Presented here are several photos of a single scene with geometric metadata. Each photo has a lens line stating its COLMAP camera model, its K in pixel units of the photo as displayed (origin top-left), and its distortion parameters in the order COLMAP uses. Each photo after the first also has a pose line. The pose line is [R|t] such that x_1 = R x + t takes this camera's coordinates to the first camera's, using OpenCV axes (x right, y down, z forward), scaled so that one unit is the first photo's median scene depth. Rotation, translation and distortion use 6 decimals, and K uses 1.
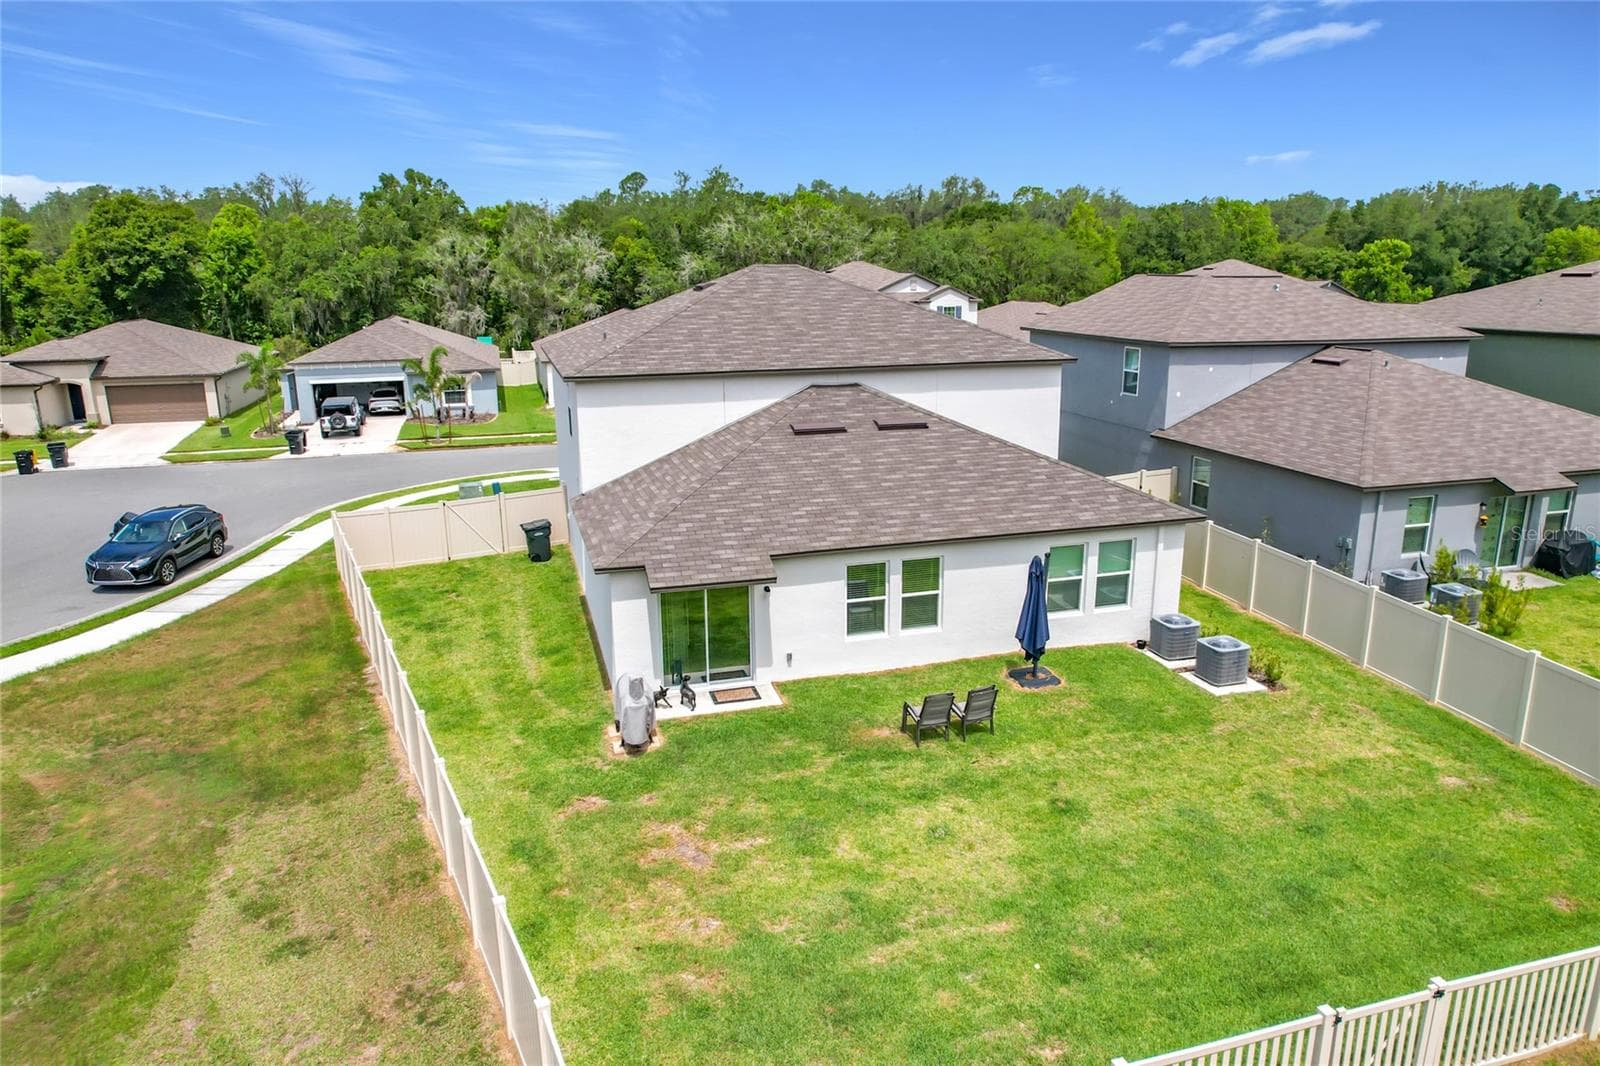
lens RADIAL K [[1044.6, 0, 815.9], [0, 1044.6, 522.8], [0, 0, 1]] dist [-0.082479, 0.076417]
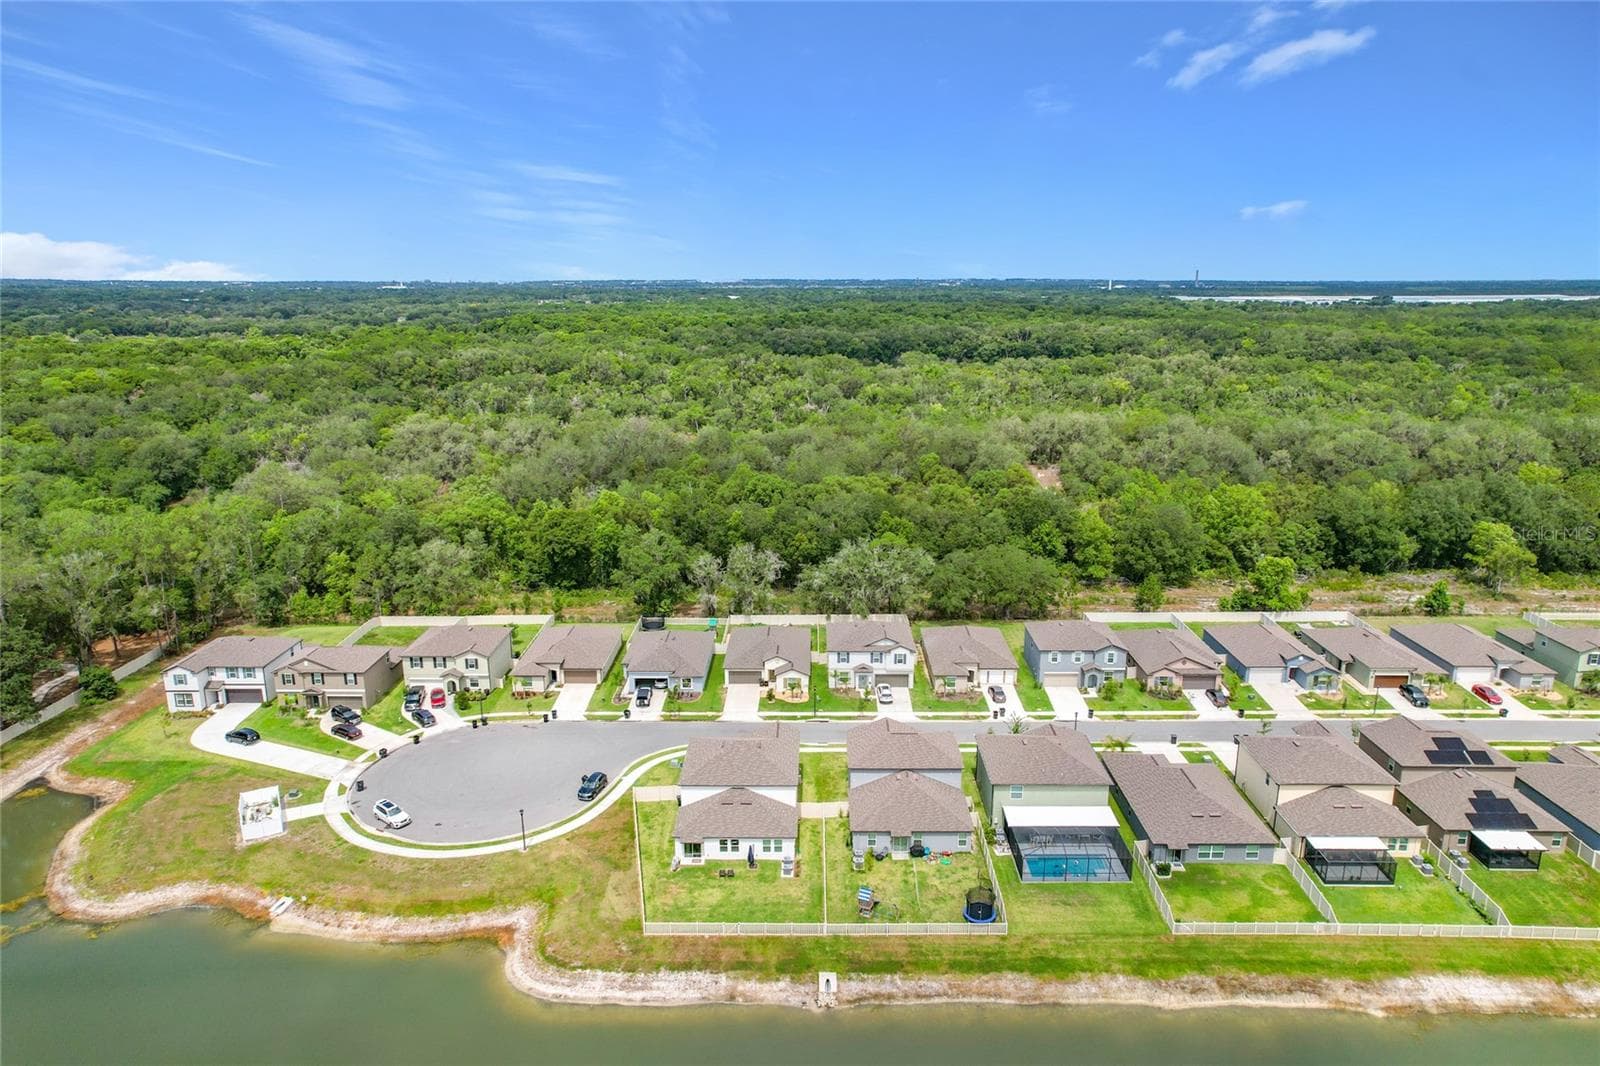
lens RADIAL K [[1002.7, 0, 813.0], [0, 1002.7, 552.6], [0, 0, 1]] dist [-0.058901, 0.080958]
pose [[0.956348, 0.081439, -0.280653, 1.547105], [-0.075277, 0.996627, 0.032685, -1.395401], [0.282368, -0.010131, 0.959253, -3.203878]]
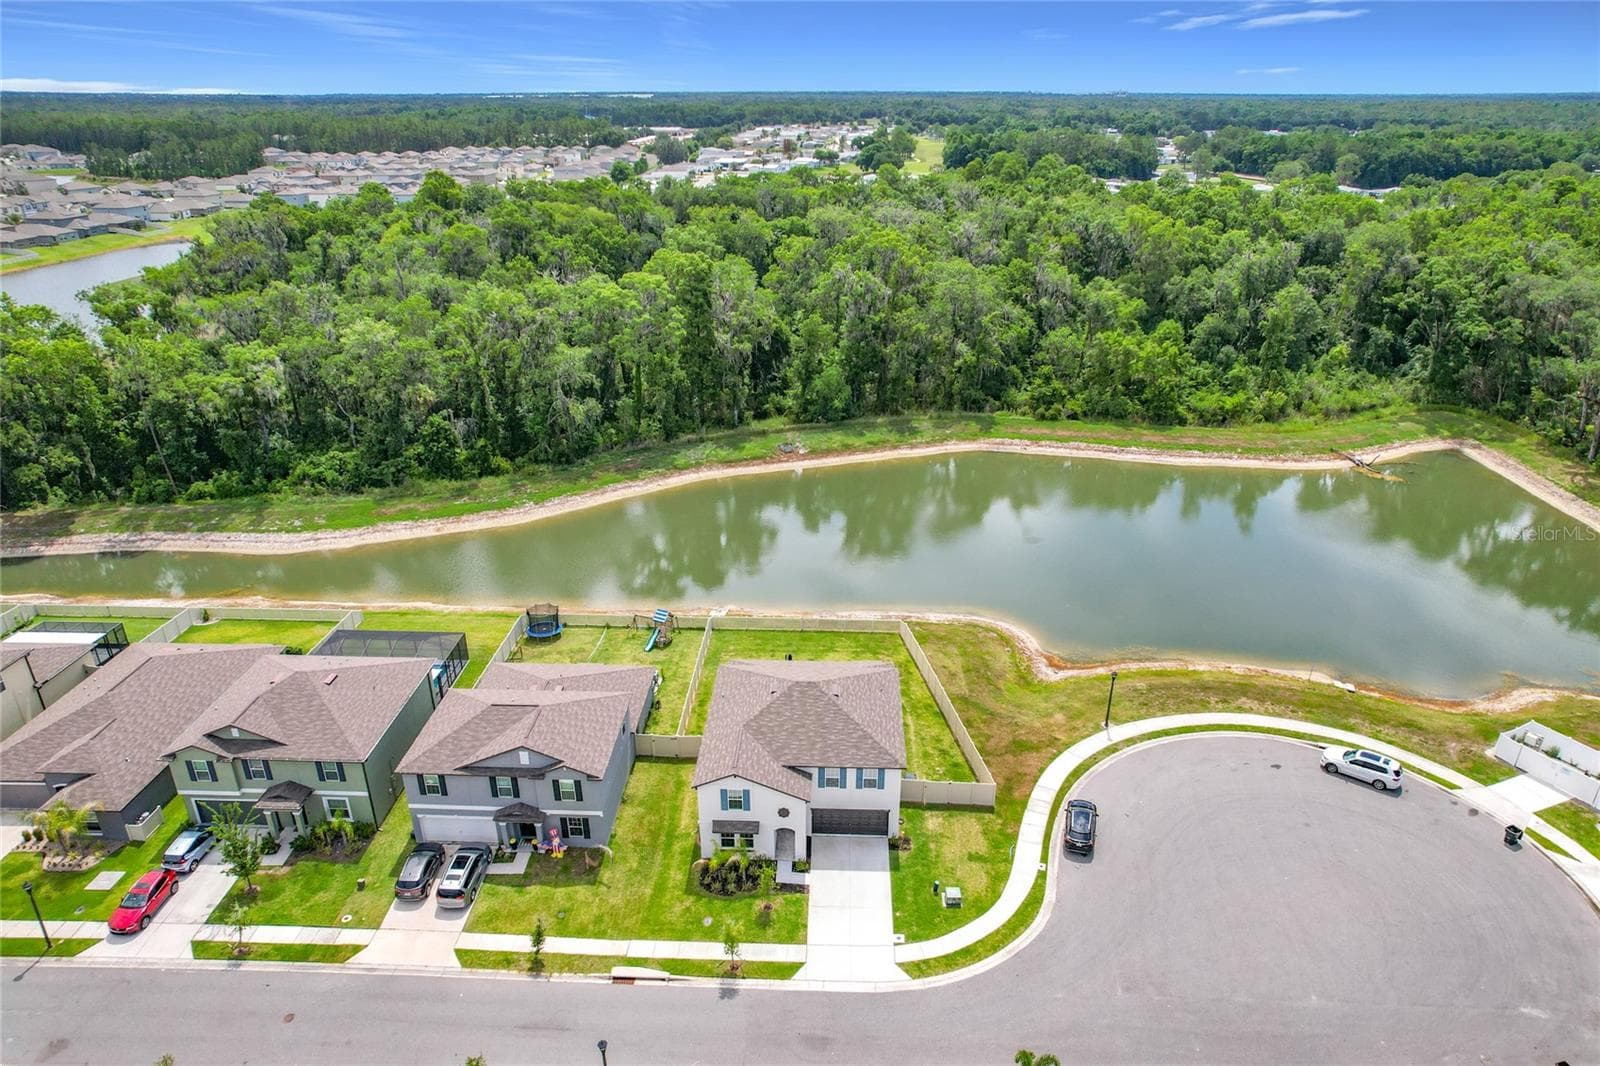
lens RADIAL K [[1002.7, 0, 813.0], [0, 1002.7, 552.6], [0, 0, 1]] dist [-0.058901, 0.080958]
pose [[-0.946205, -0.130474, 0.296095, -0.854893], [0.082022, 0.788488, 0.609556, -2.322748], [-0.312998, 0.601052, -0.735370, 3.126322]]
